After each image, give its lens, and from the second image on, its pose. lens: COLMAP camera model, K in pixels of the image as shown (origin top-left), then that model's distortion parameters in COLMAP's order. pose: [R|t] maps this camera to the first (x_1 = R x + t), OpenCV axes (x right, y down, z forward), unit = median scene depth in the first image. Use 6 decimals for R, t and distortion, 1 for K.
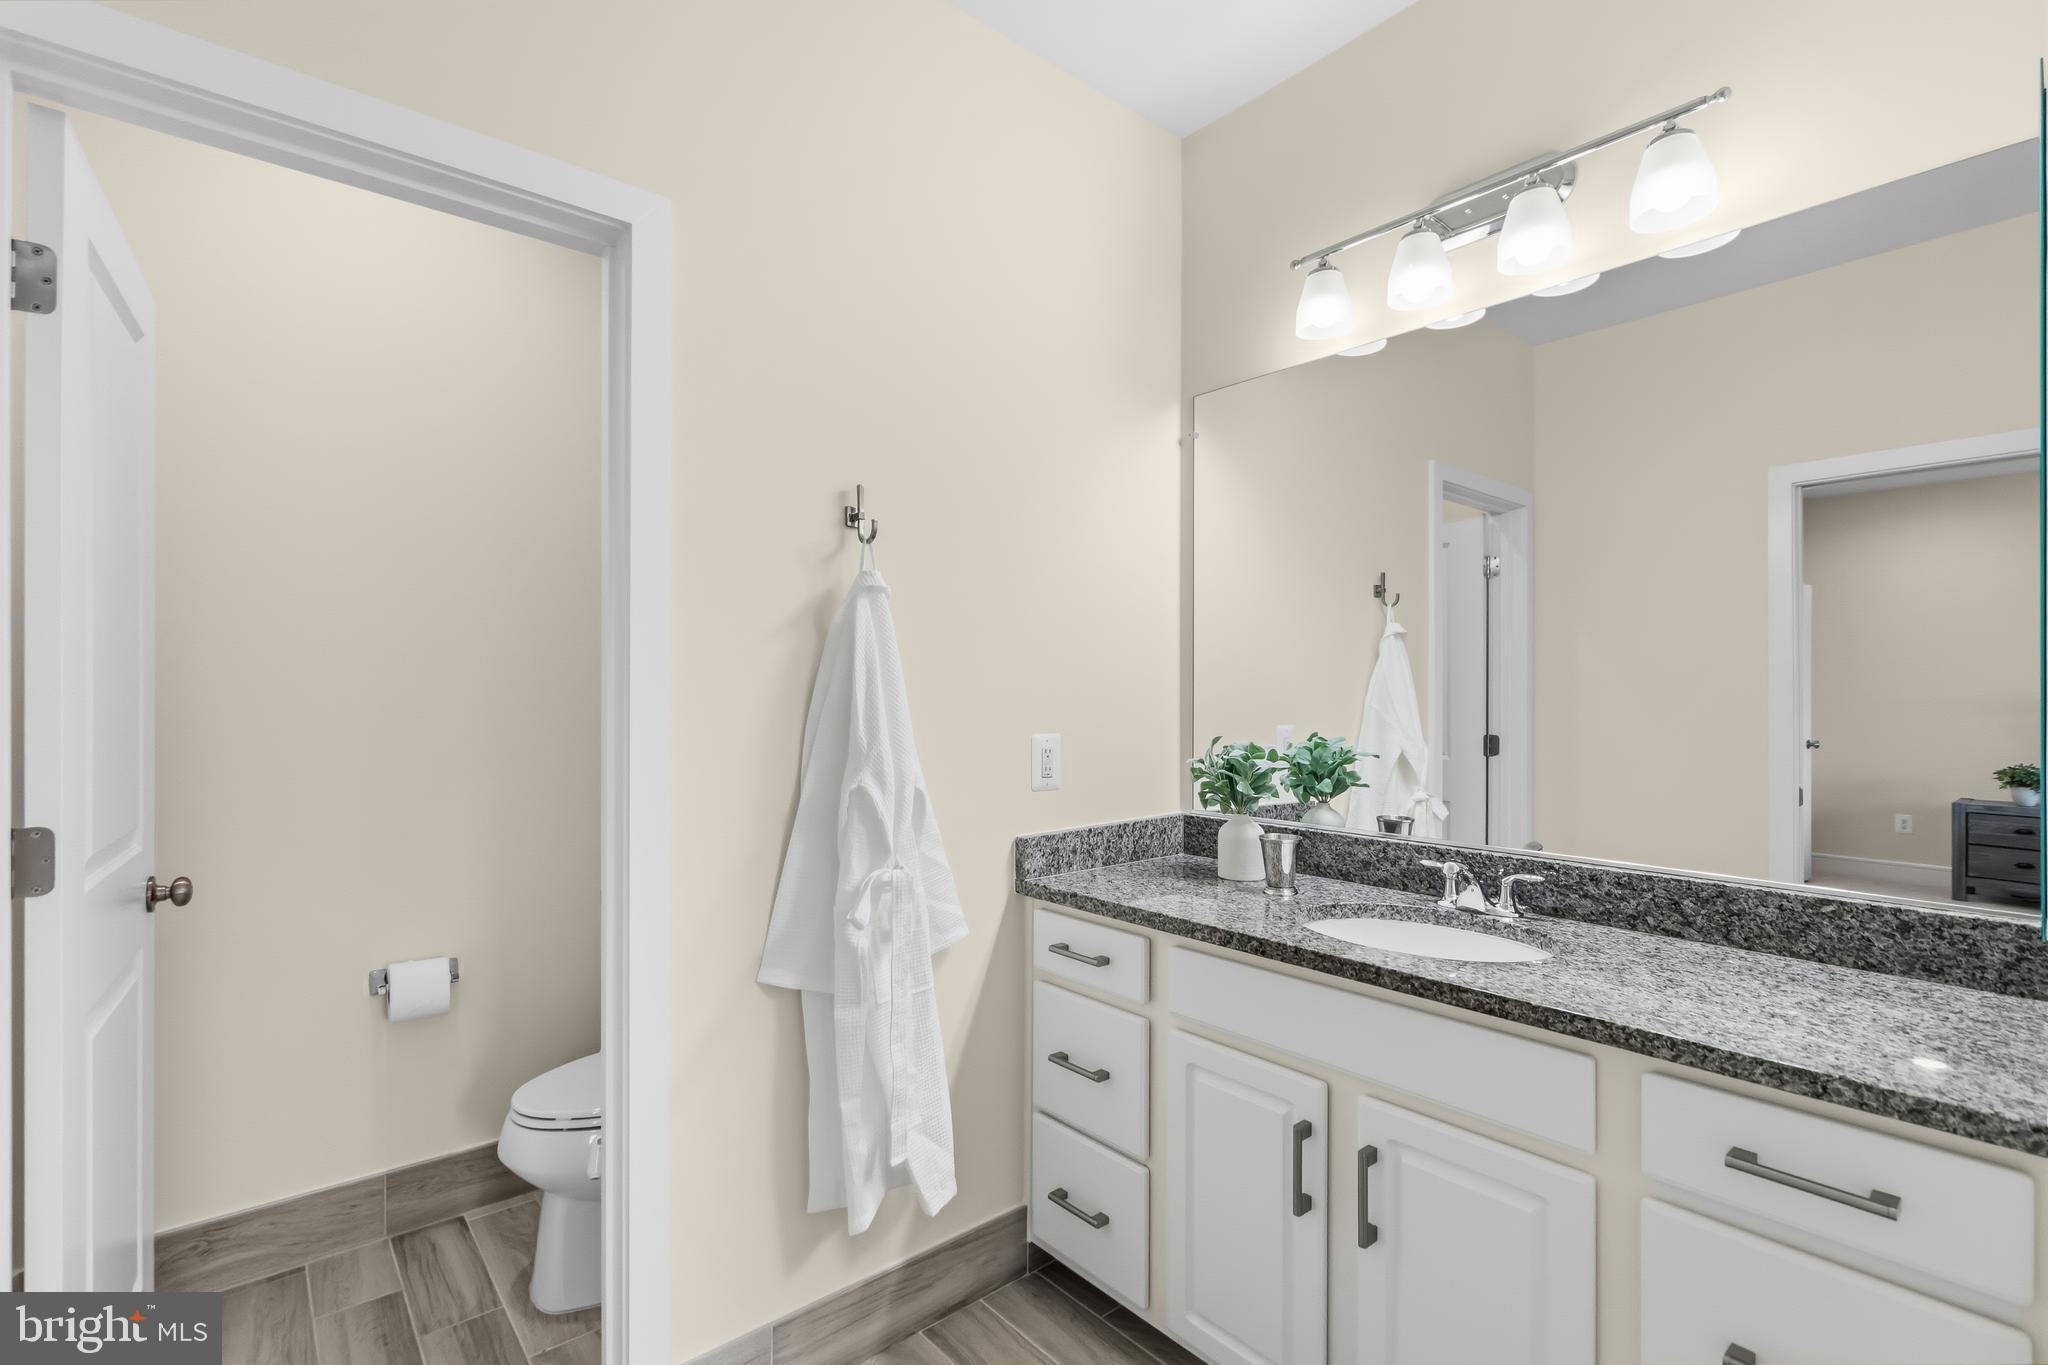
lens RADIAL K [[941.2, 0, 1026.2], [0, 941.2, 697.8], [0, 0, 1]] dist [-0.000279, 0.001304]
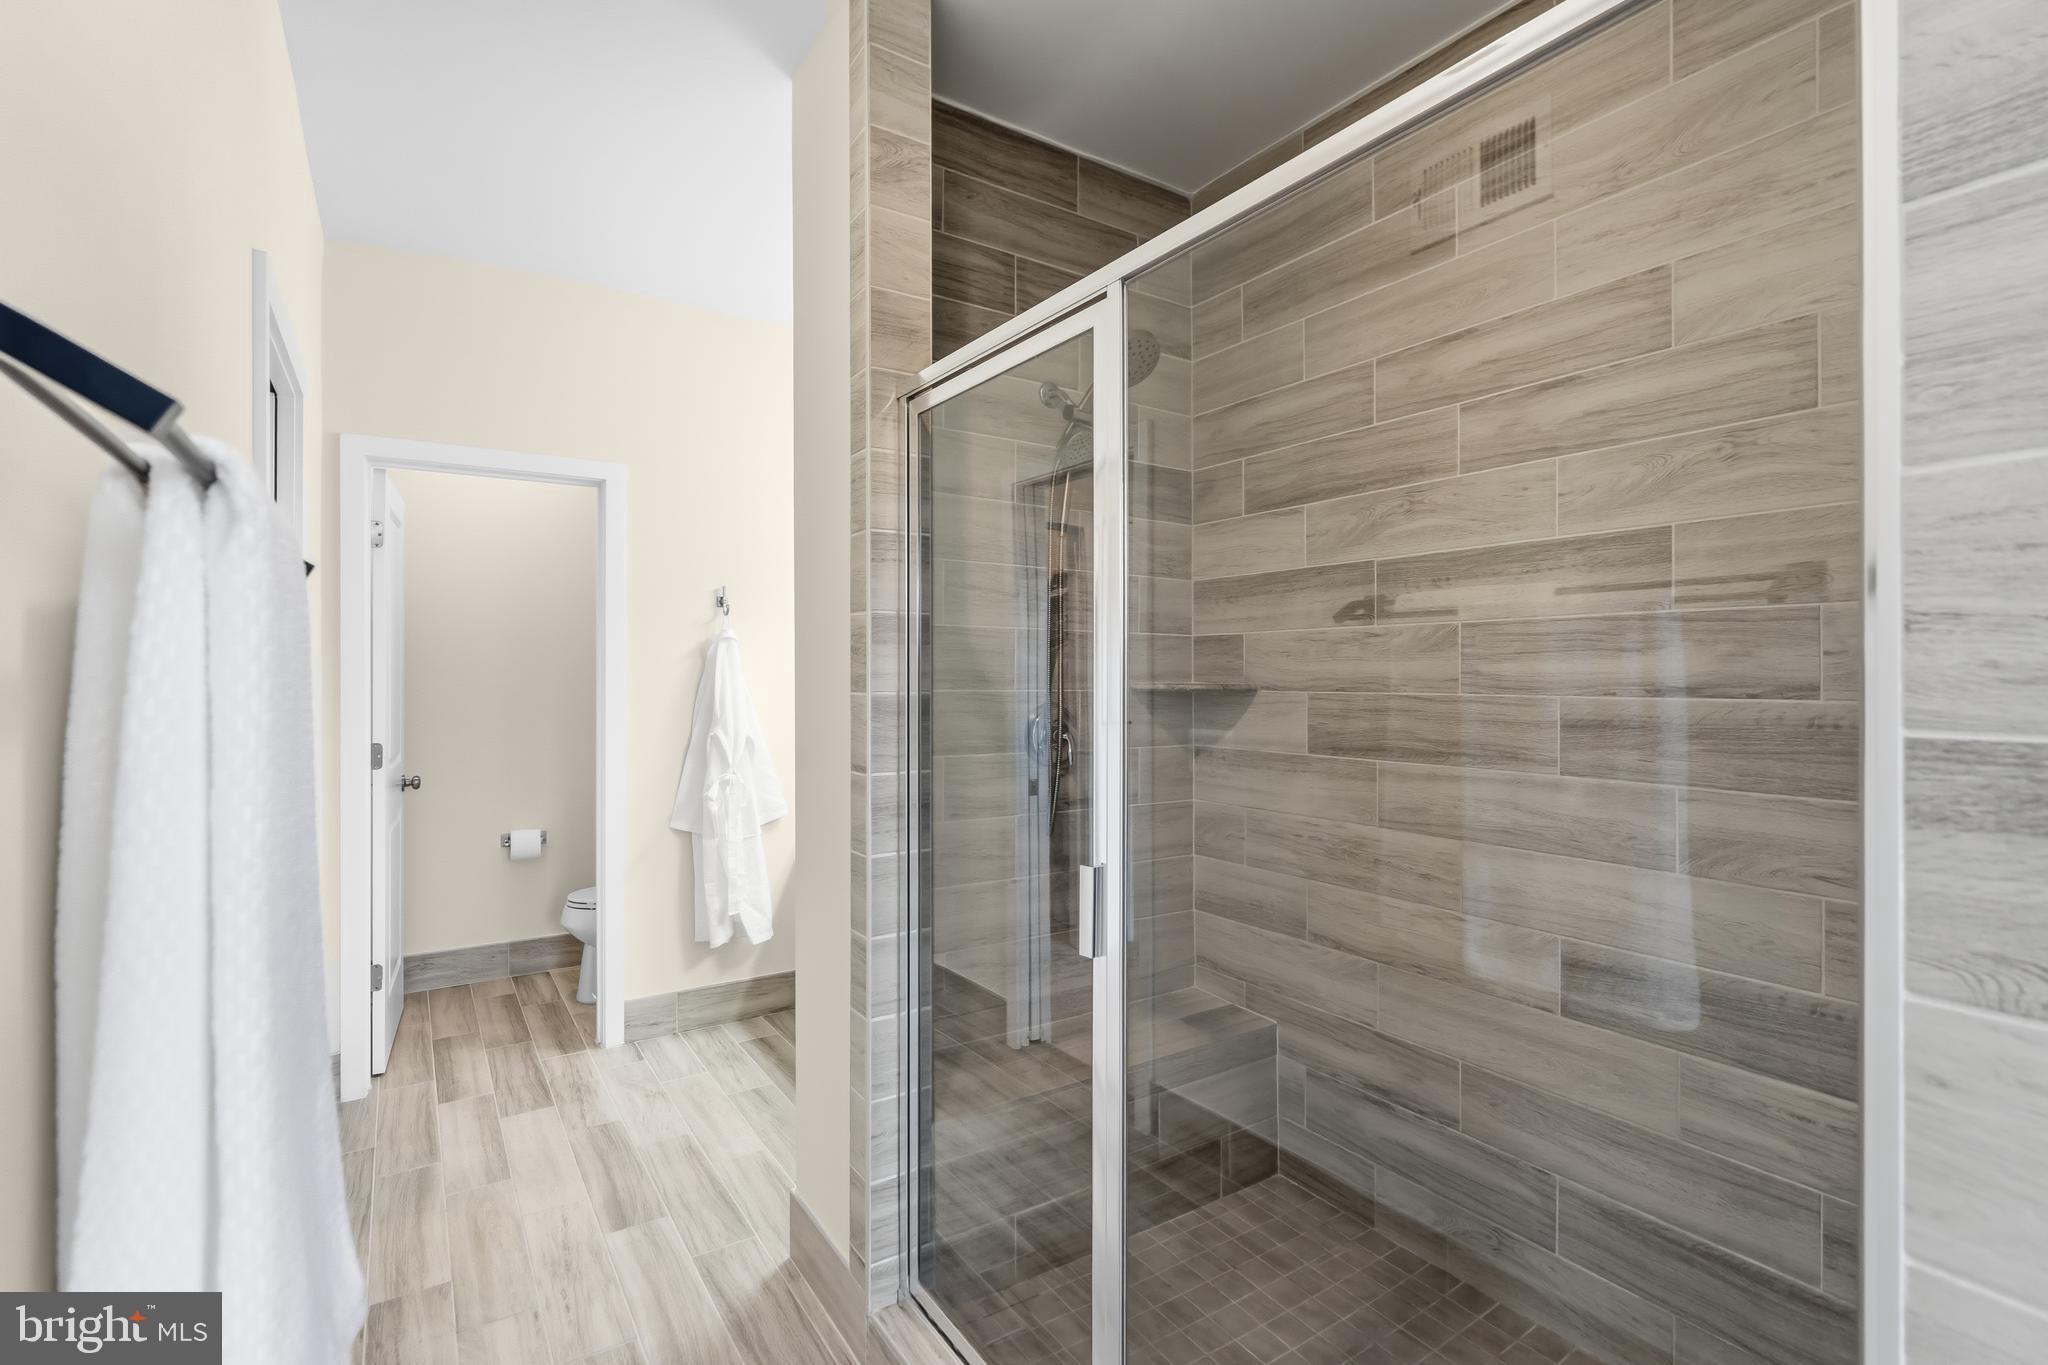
lens RADIAL K [[941.2, 0, 1022.7], [0, 941.2, 681.0], [0, 0, 1]] dist [-0.000279, 0.001304]
pose [[0.993219, 0.000936, -0.116251, 0.702361], [-0.000791, 0.999999, 0.001294, -0.026435], [0.116252, -0.001193, 0.993219, -0.942714]]
